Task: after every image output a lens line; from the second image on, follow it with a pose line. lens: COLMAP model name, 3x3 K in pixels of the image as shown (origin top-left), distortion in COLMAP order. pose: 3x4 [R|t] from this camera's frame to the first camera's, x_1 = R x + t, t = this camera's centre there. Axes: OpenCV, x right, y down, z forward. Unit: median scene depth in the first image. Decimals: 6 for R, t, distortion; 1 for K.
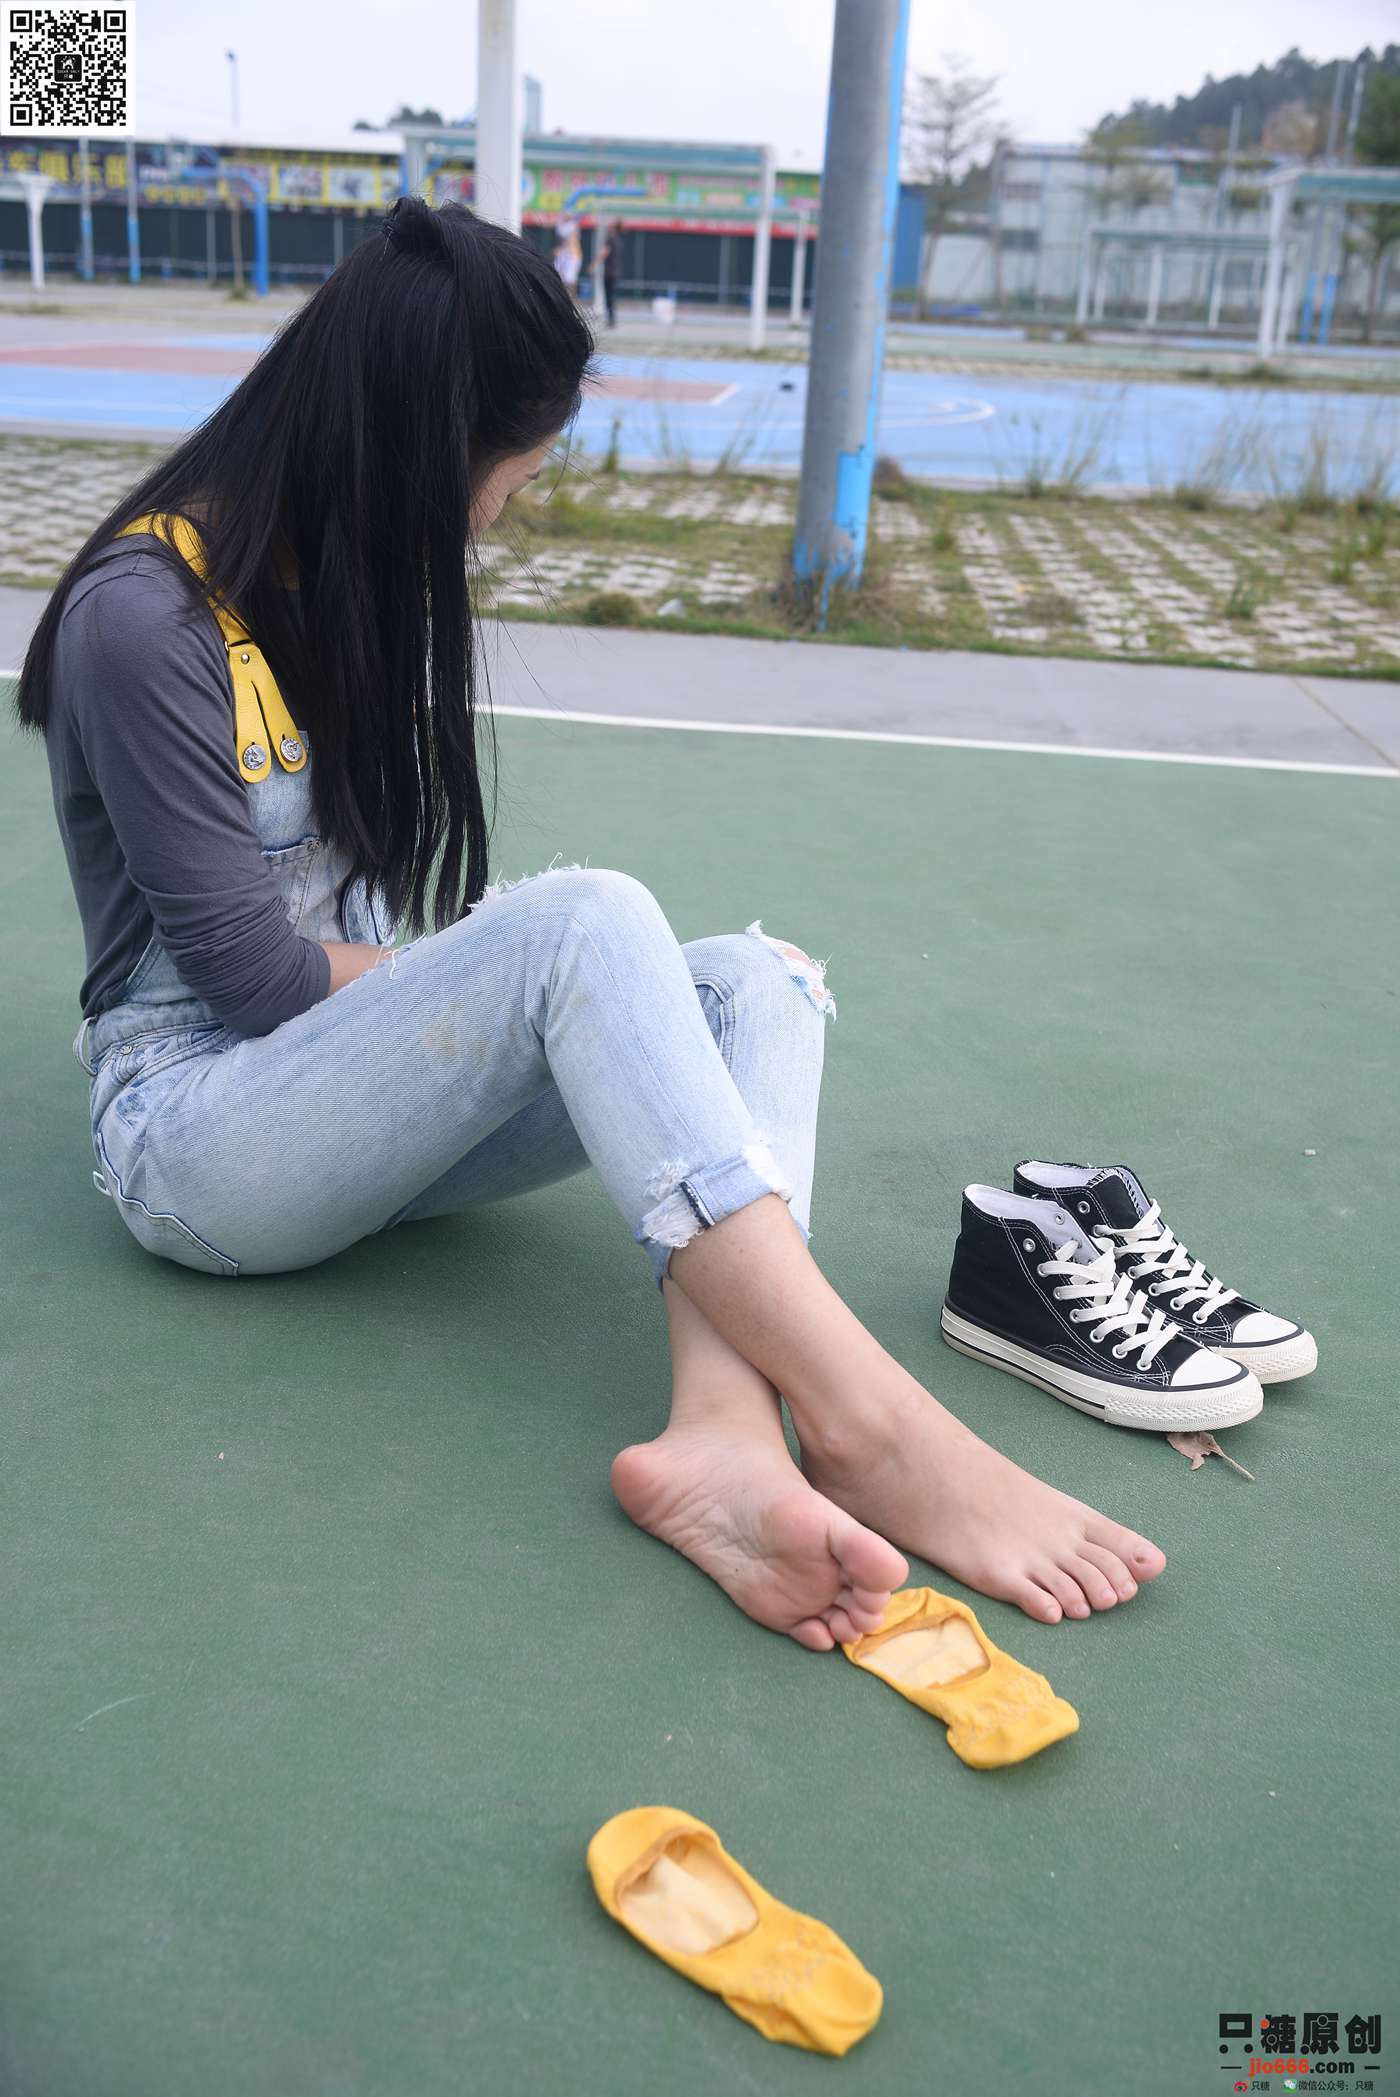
lens RADIAL K [[2123.6, 0, 698.5], [0, 2123.6, 1040.8], [0, 0, 1]] dist [-0.001175, 0.005955]
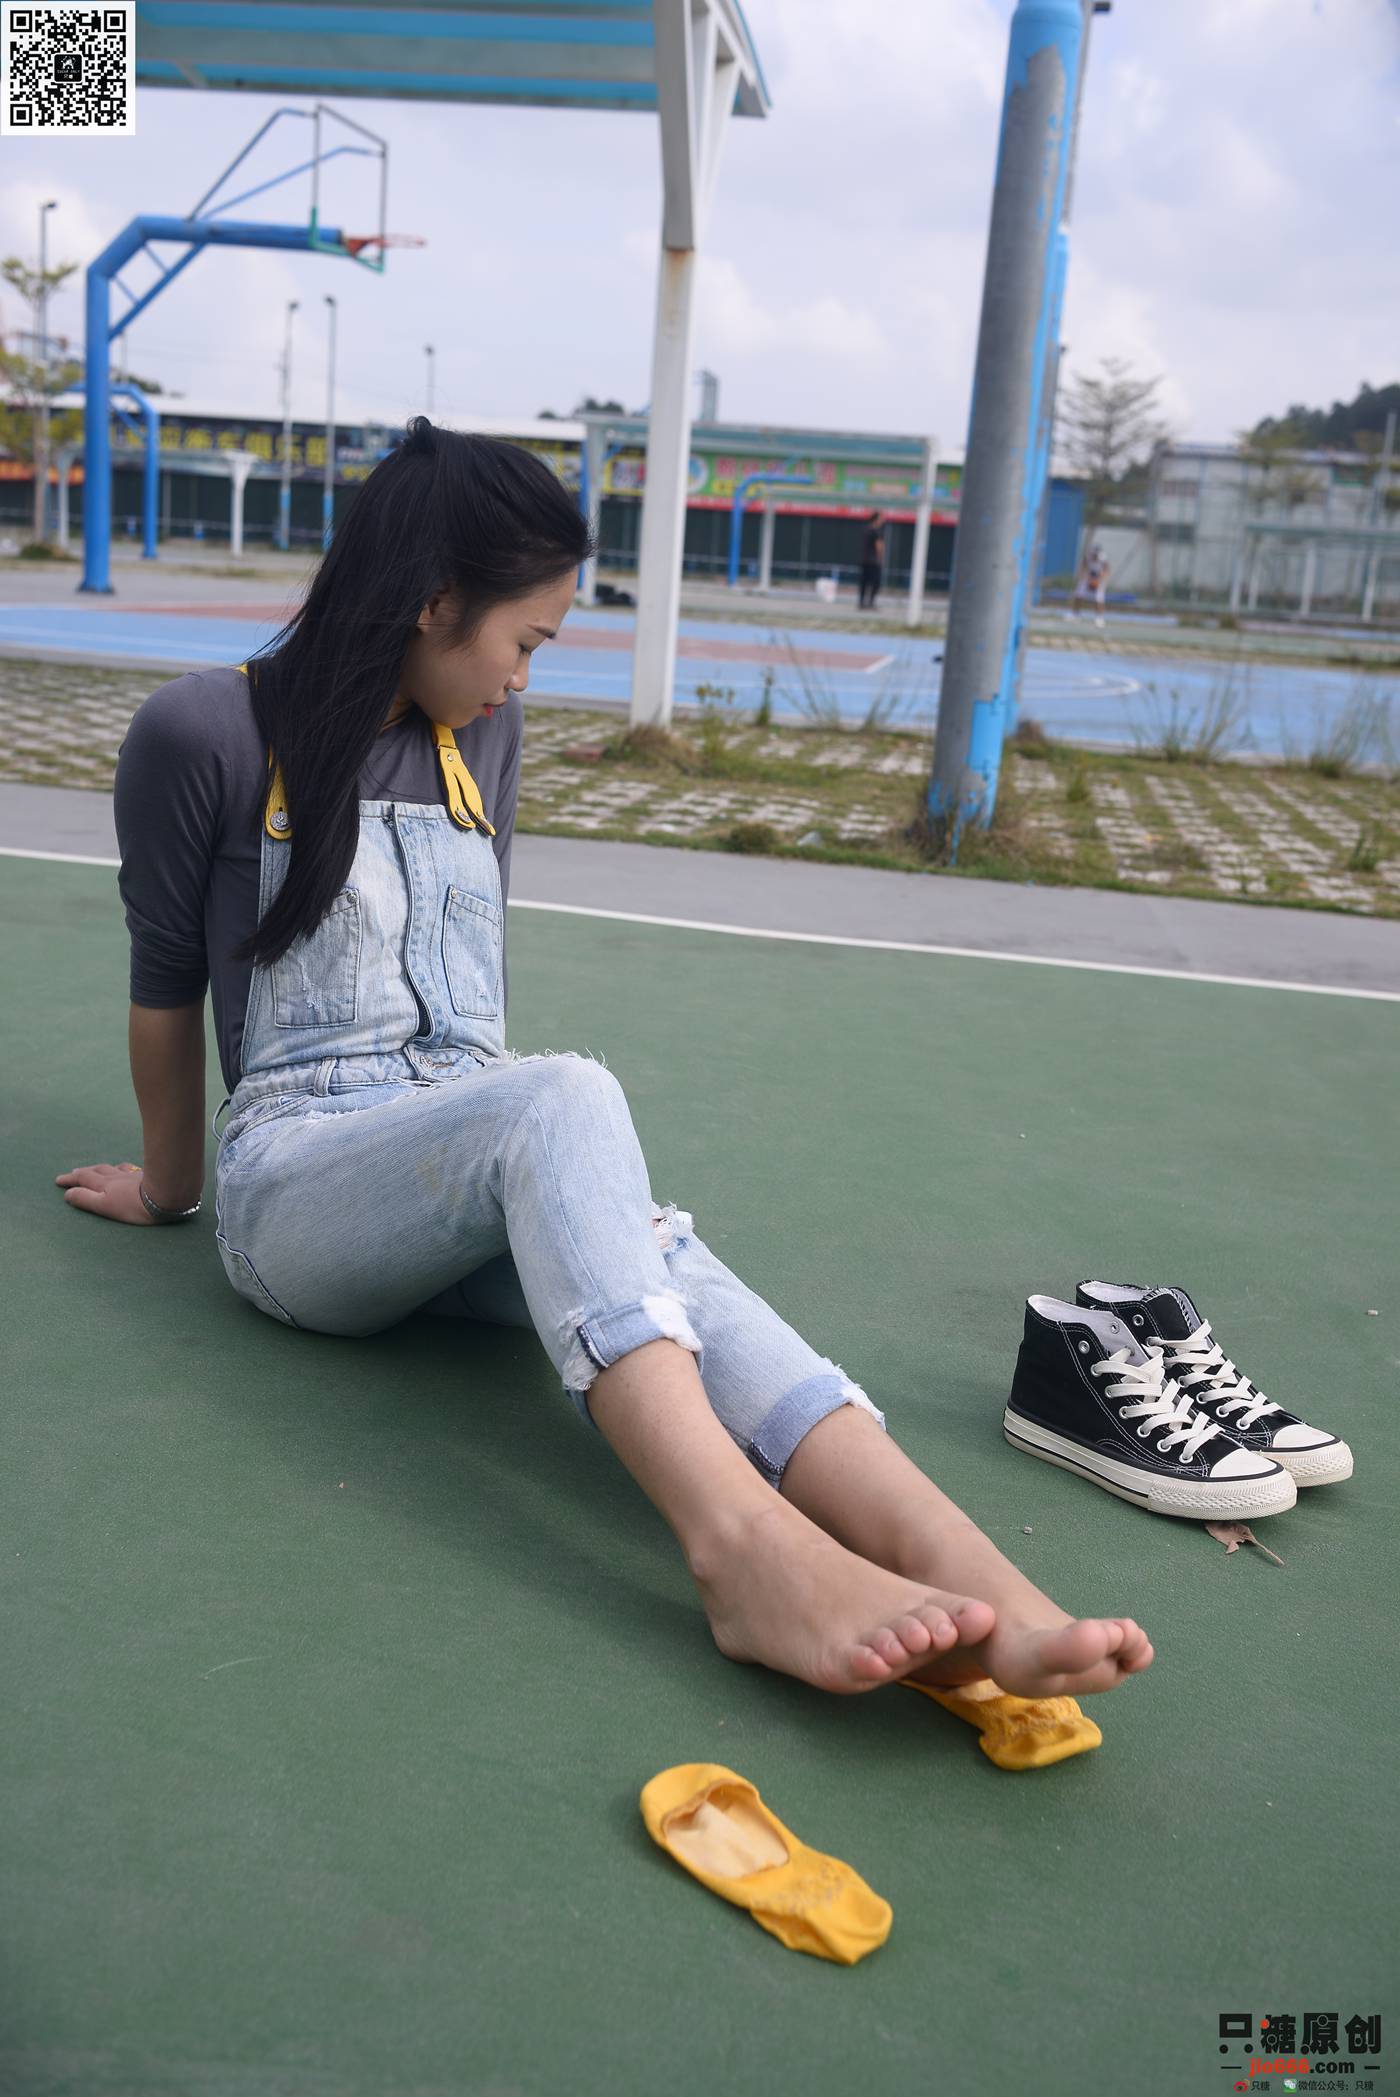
lens RADIAL K [[2123.6, 0, 698.5], [0, 2123.6, 1040.8], [0, 0, 1]] dist [-0.001175, 0.005955]
pose [[0.996892, 0.038688, -0.068622, 0.008723], [-0.046823, 0.991523, -0.121198, 0.026231], [0.063351, 0.124034, 0.990254, -0.035594]]
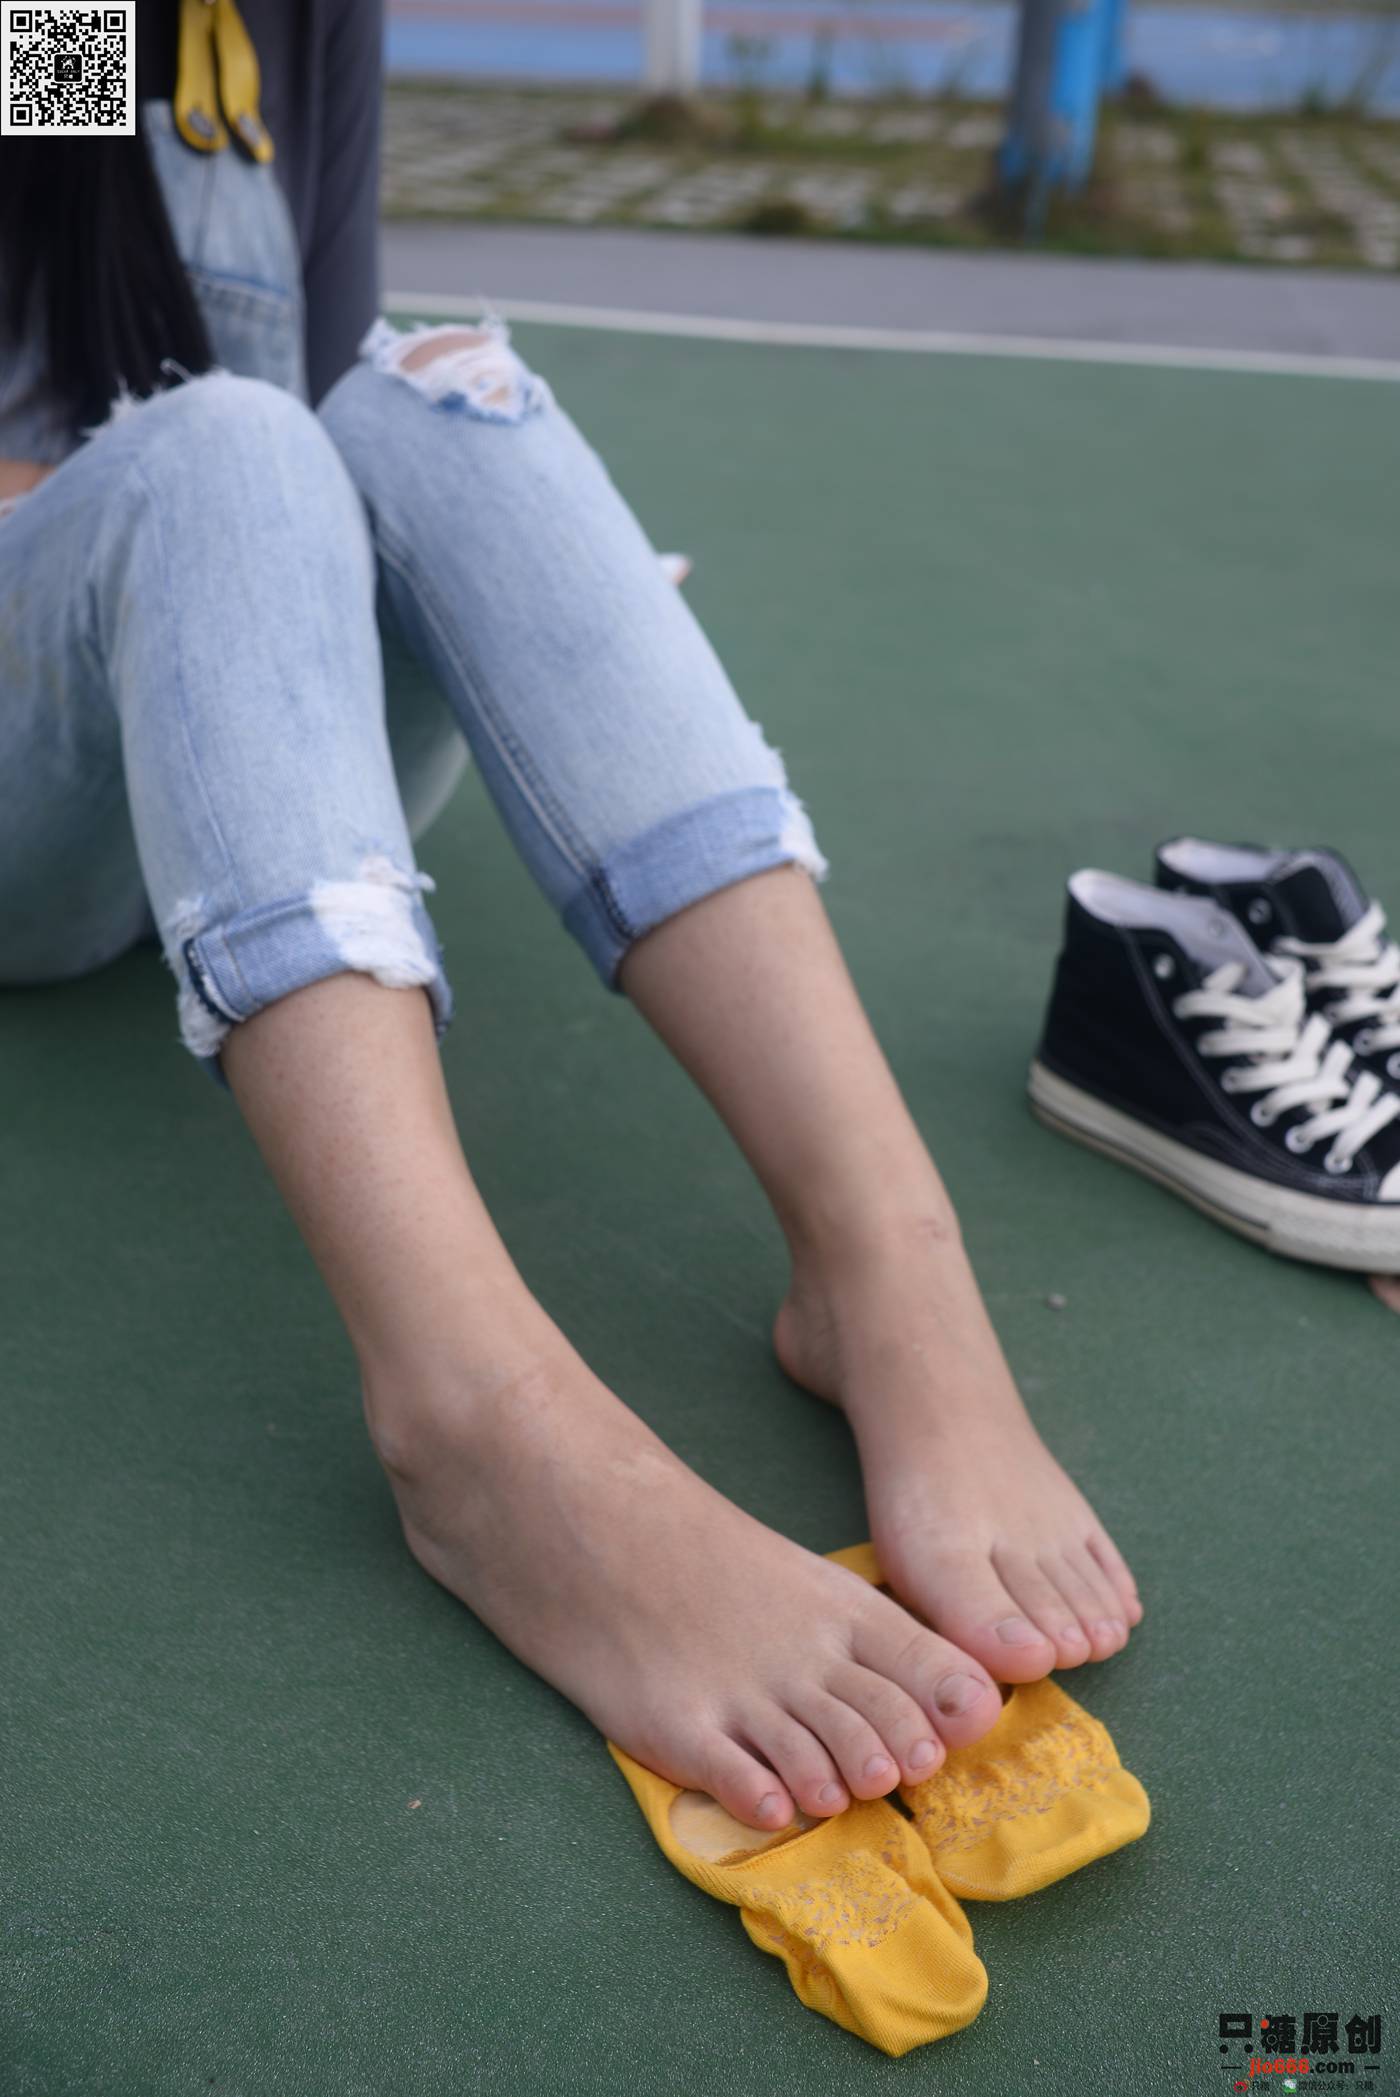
lens RADIAL K [[2169.2, 0, 700.0], [0, 2169.2, 1048.5], [0, 0, 1]] dist [0.000386, 0.006599]
pose [[0.994021, 0.028797, -0.105324, 0.027962], [-0.015127, 0.991613, 0.128355, 0.012650], [0.108137, -0.125994, 0.986120, 0.110894]]
